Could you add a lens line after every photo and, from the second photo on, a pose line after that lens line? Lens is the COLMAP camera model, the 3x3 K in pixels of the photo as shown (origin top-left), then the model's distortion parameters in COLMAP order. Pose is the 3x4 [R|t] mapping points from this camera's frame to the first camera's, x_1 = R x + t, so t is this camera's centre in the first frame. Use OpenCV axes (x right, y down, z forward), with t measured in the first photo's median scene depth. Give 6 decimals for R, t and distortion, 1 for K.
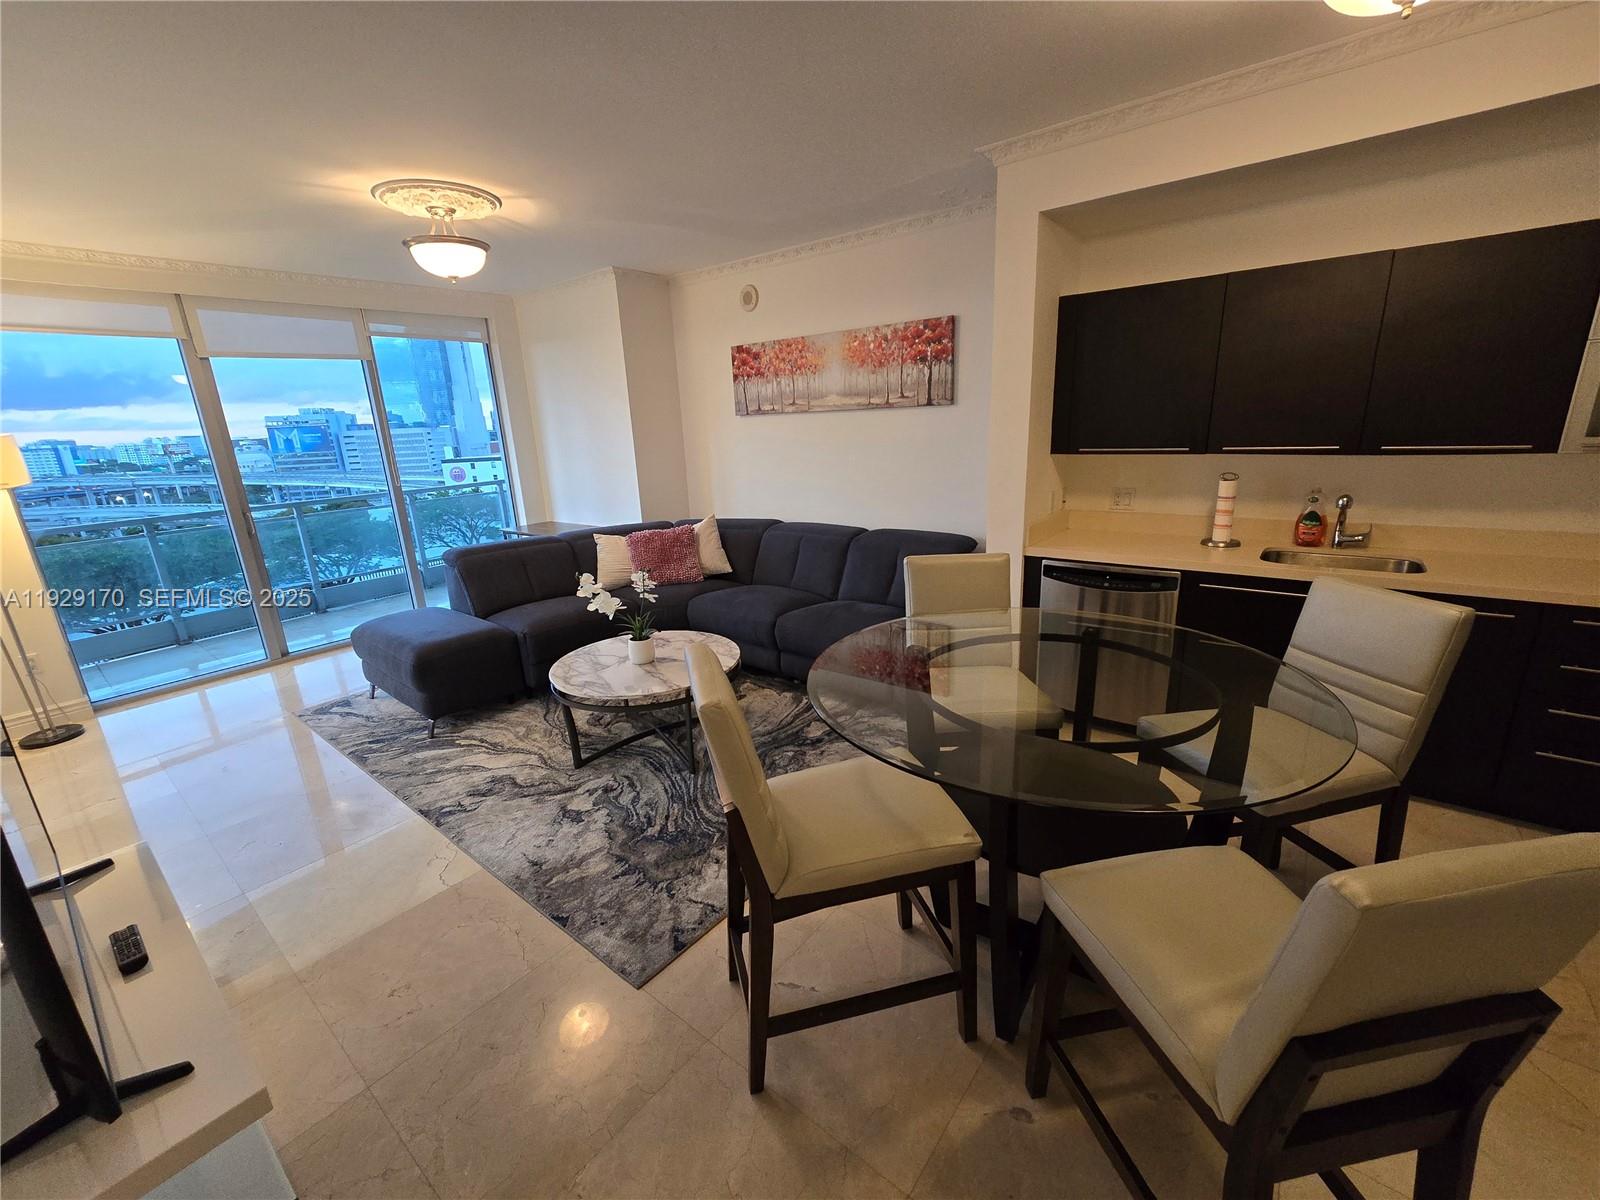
lens RADIAL K [[650.8, 0, 802.8], [0, 650.8, 601.2], [0, 0, 1]] dist [-0.001921, -0.000187]
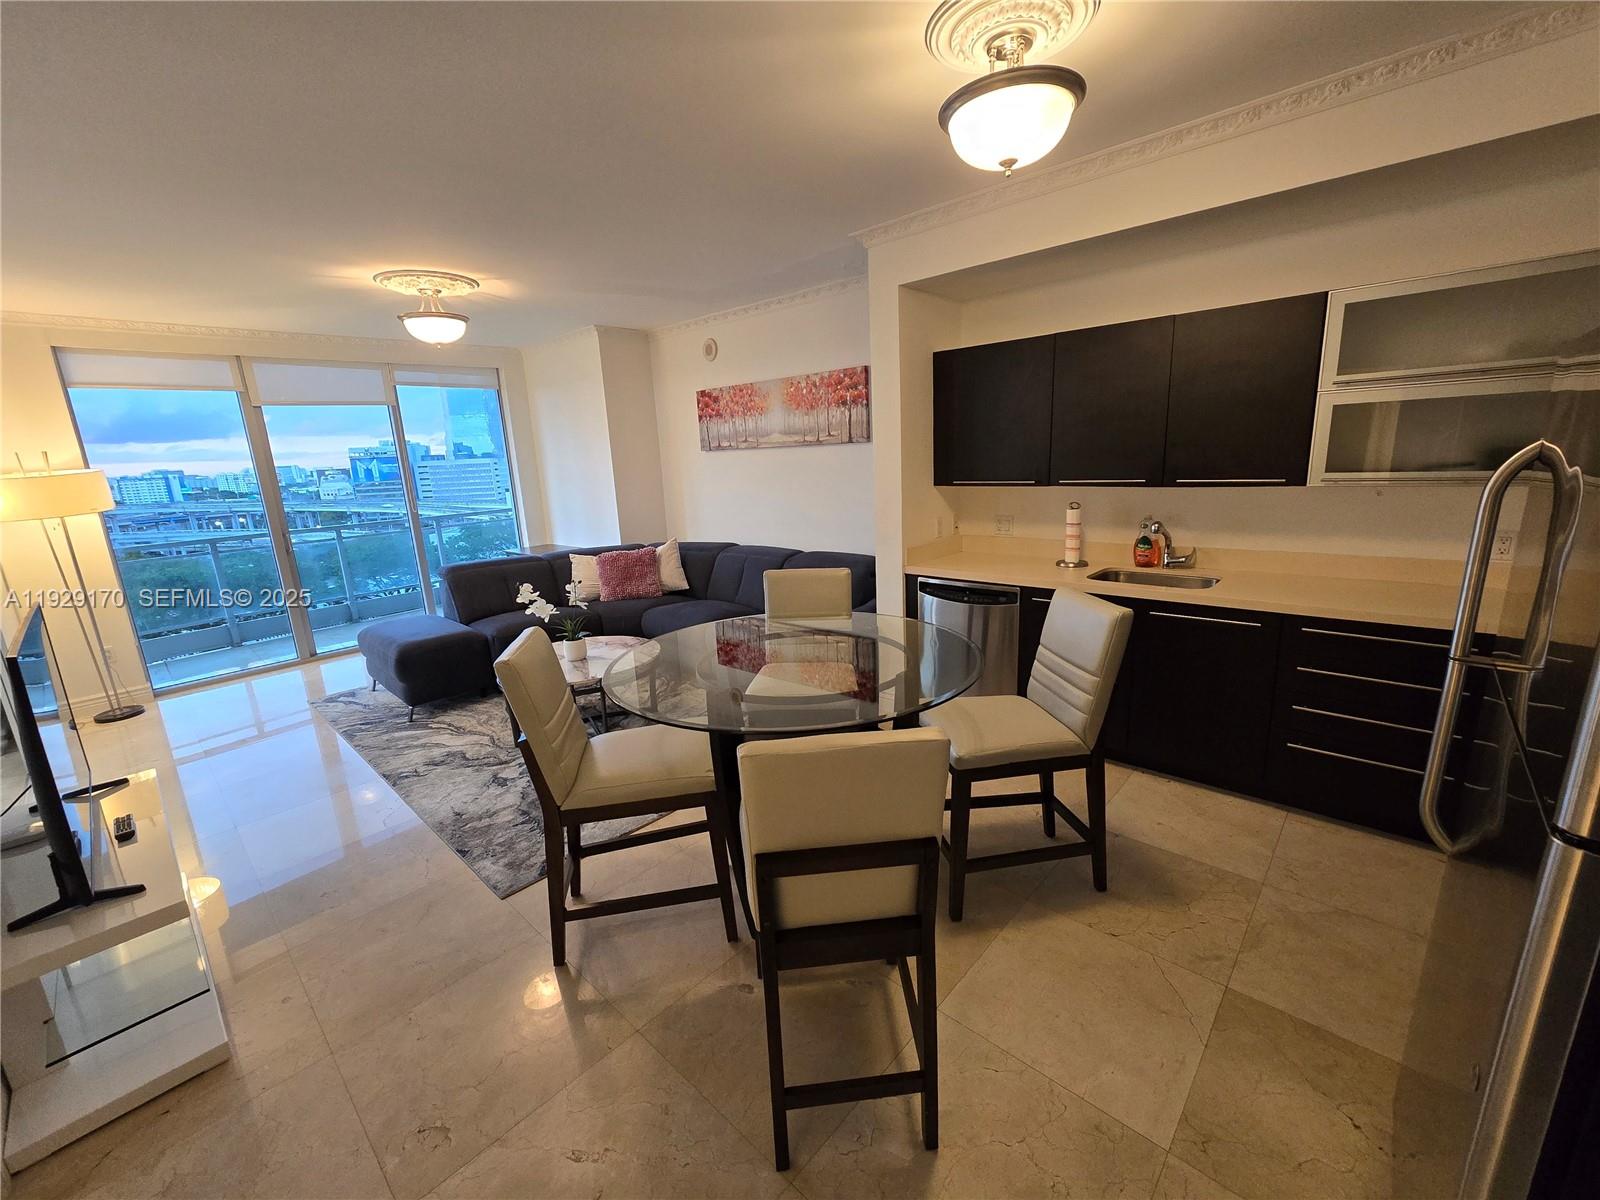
lens RADIAL K [[650.8, 0, 804.1], [0, 650.8, 600.6], [0, 0, 1]] dist [-0.001921, -0.000187]
pose [[0.997181, 0.013464, -0.073812, 0.212837], [-0.016655, 0.998945, -0.042794, 0.025036], [0.073158, 0.043903, 0.996354, -0.131435]]
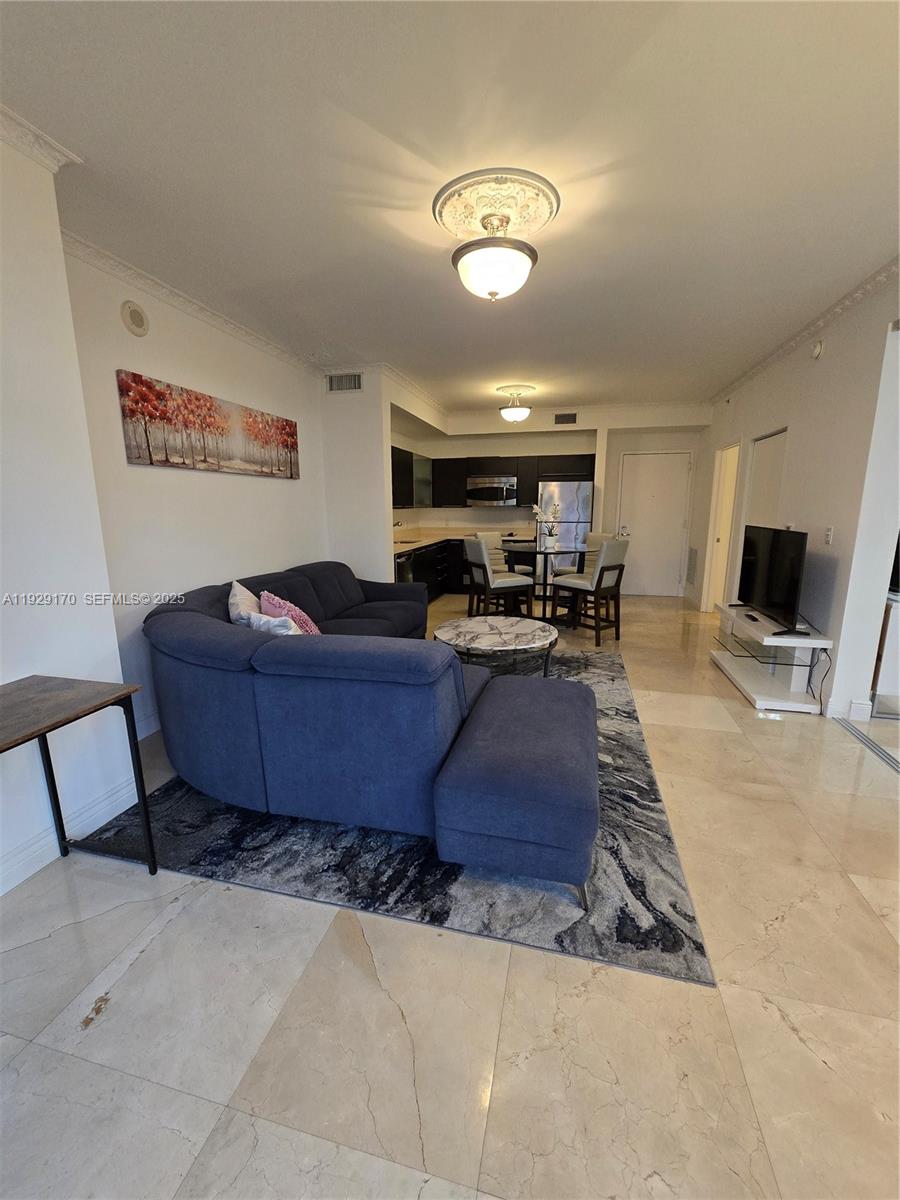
lens RADIAL K [[488.1, 0, 455.9], [0, 488.1, 601.9], [0, 0, 1]] dist [-0.001921, -0.000187]
pose [[-0.420094, -0.132443, 0.897764, -1.018856], [0.264693, 0.928392, 0.260820, -0.245760], [-0.868020, 0.347200, -0.354956, 1.228762]]
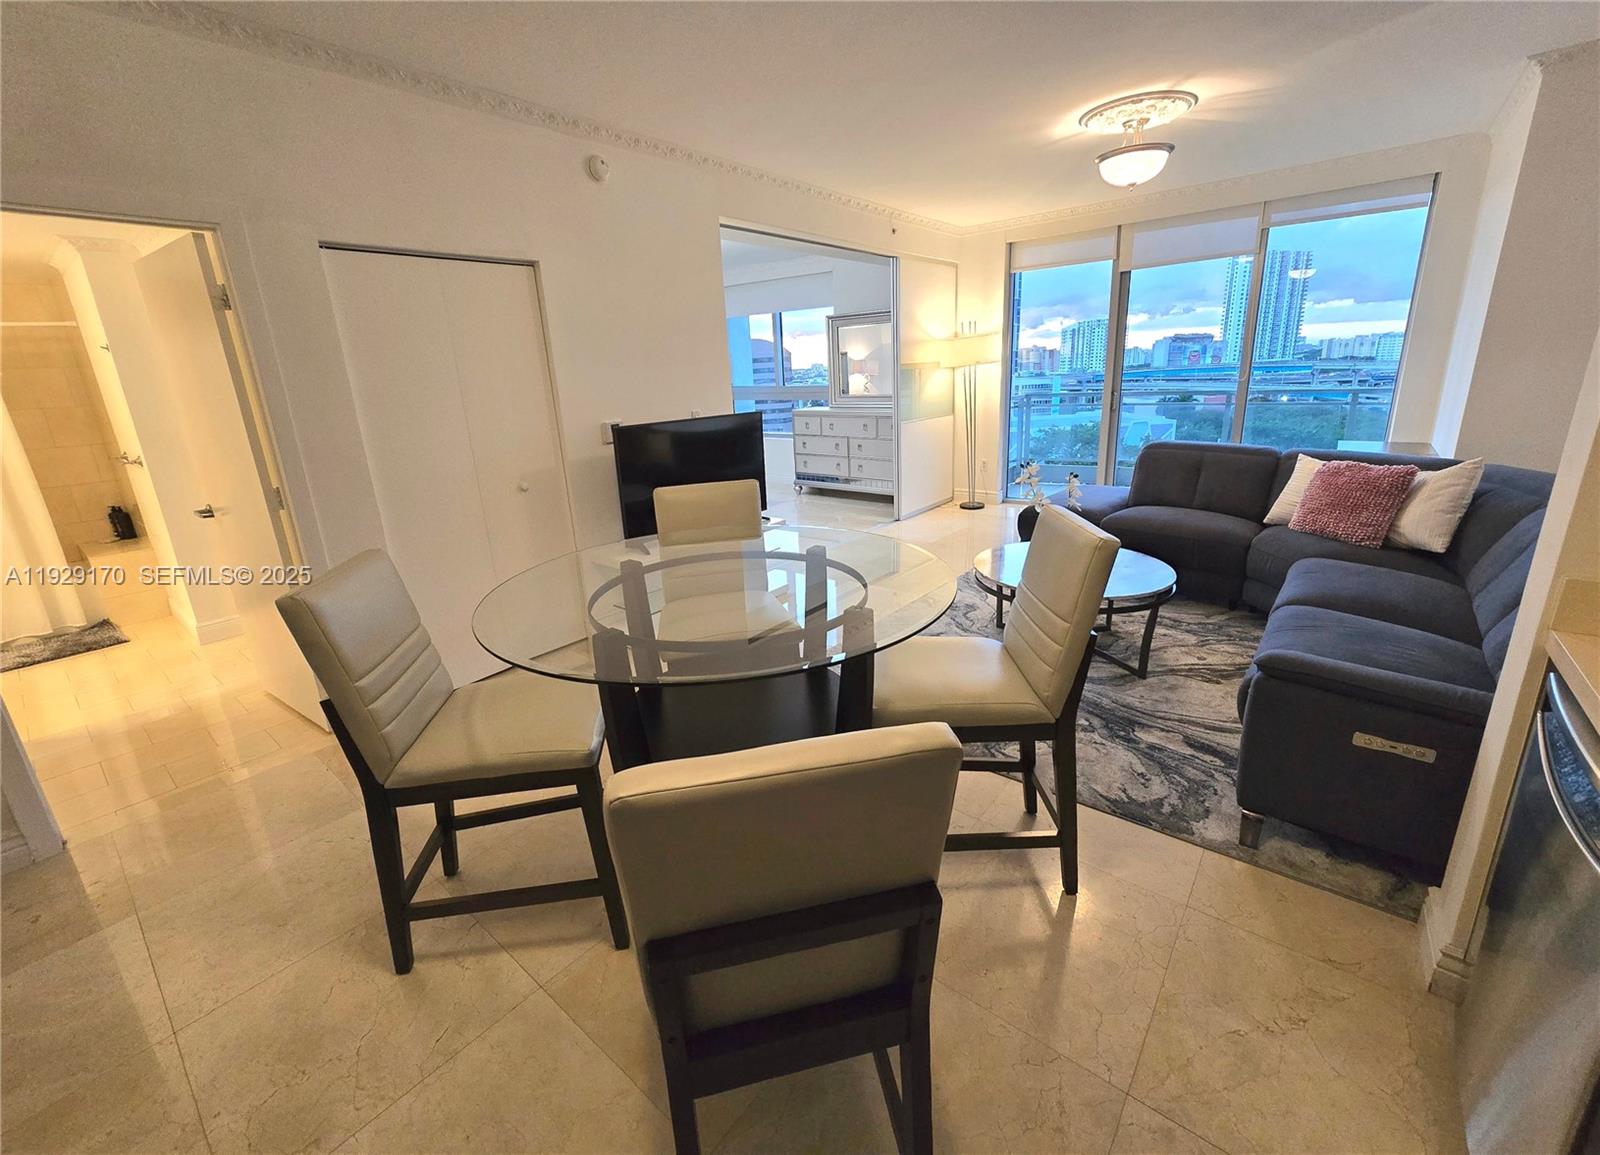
lens RADIAL K [[651.3, 0, 804.2], [0, 651.3, 553.2], [0, 0, 1]] dist [-0.000333, -0.000261]
pose [[-0.011905, 0.315768, -0.948762, 0.591048], [-0.224778, 0.923700, 0.310247, -0.122394], [0.974337, 0.216954, 0.059981, 0.455621]]
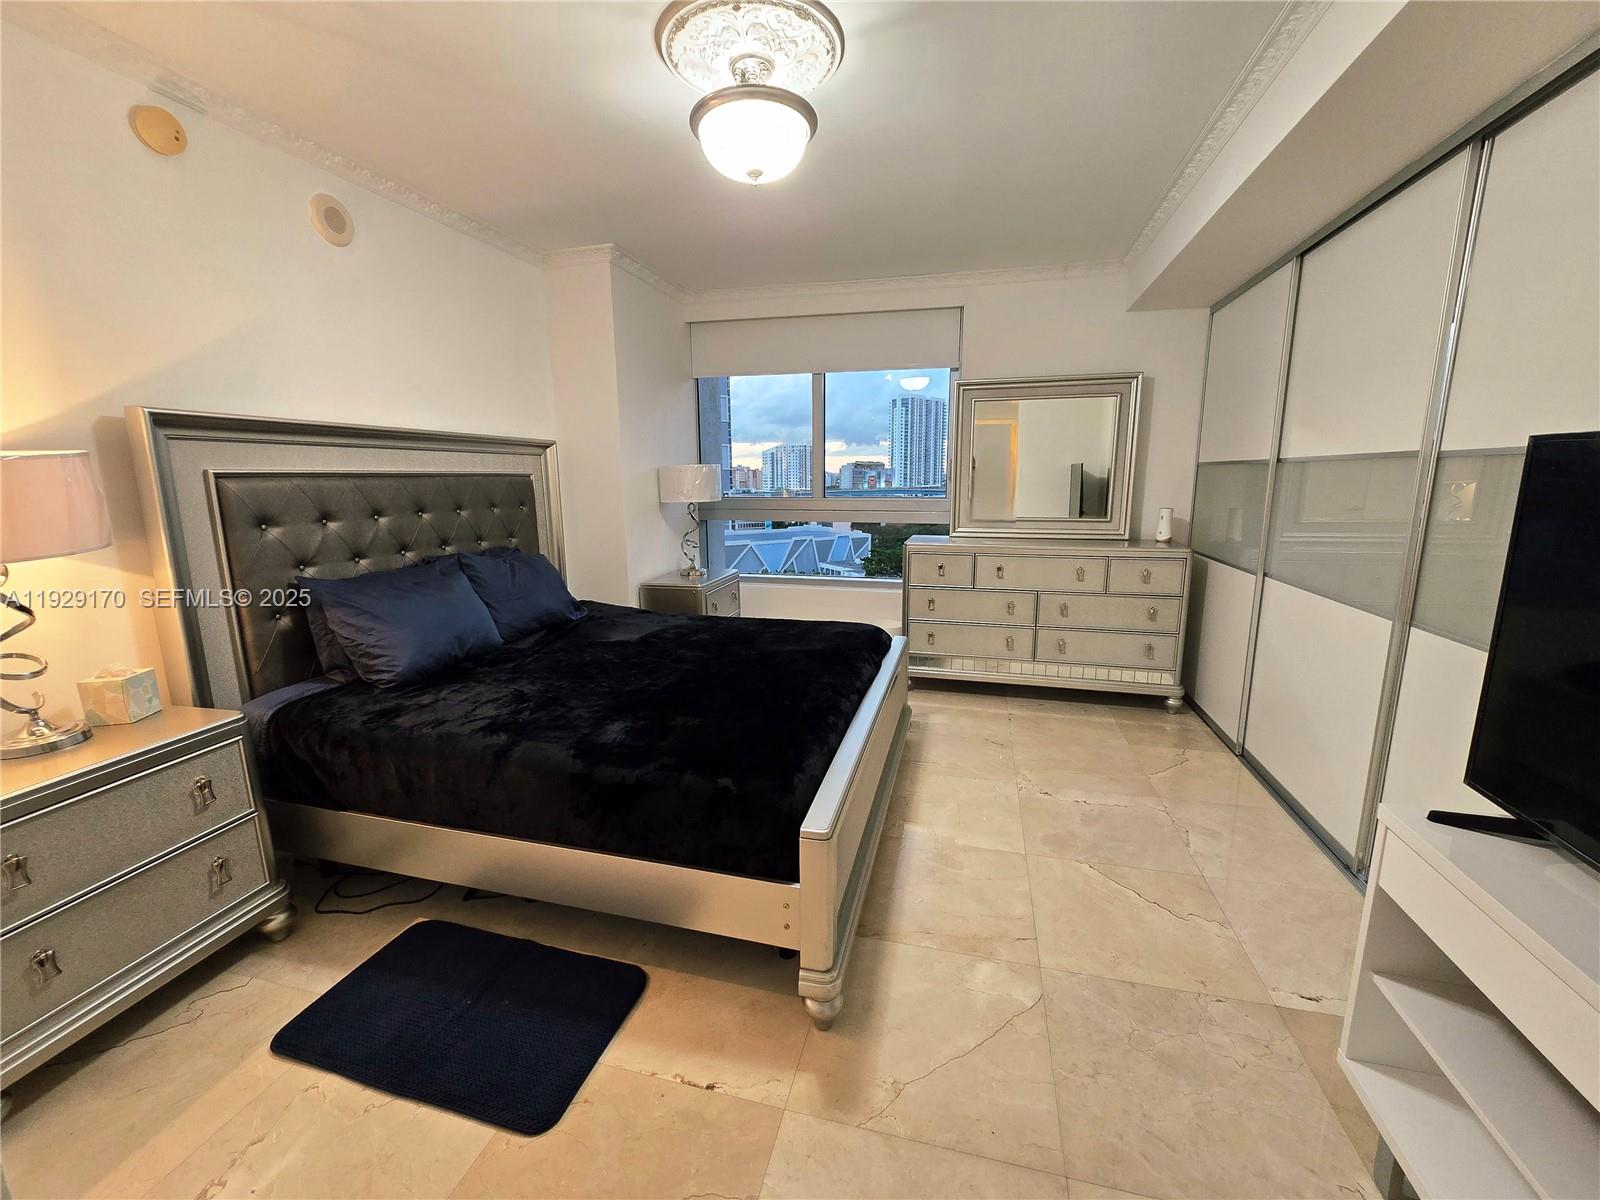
lens RADIAL K [[650.8, 0, 801.3], [0, 650.8, 597.7], [0, 0, 1]] dist [-0.001921, -0.000187]
pose [[0.397578, 0.208780, -0.893500, -0.512590], [-0.255208, 0.960508, 0.110878, 0.112483], [0.881363, 0.183946, 0.435159, -0.166892]]
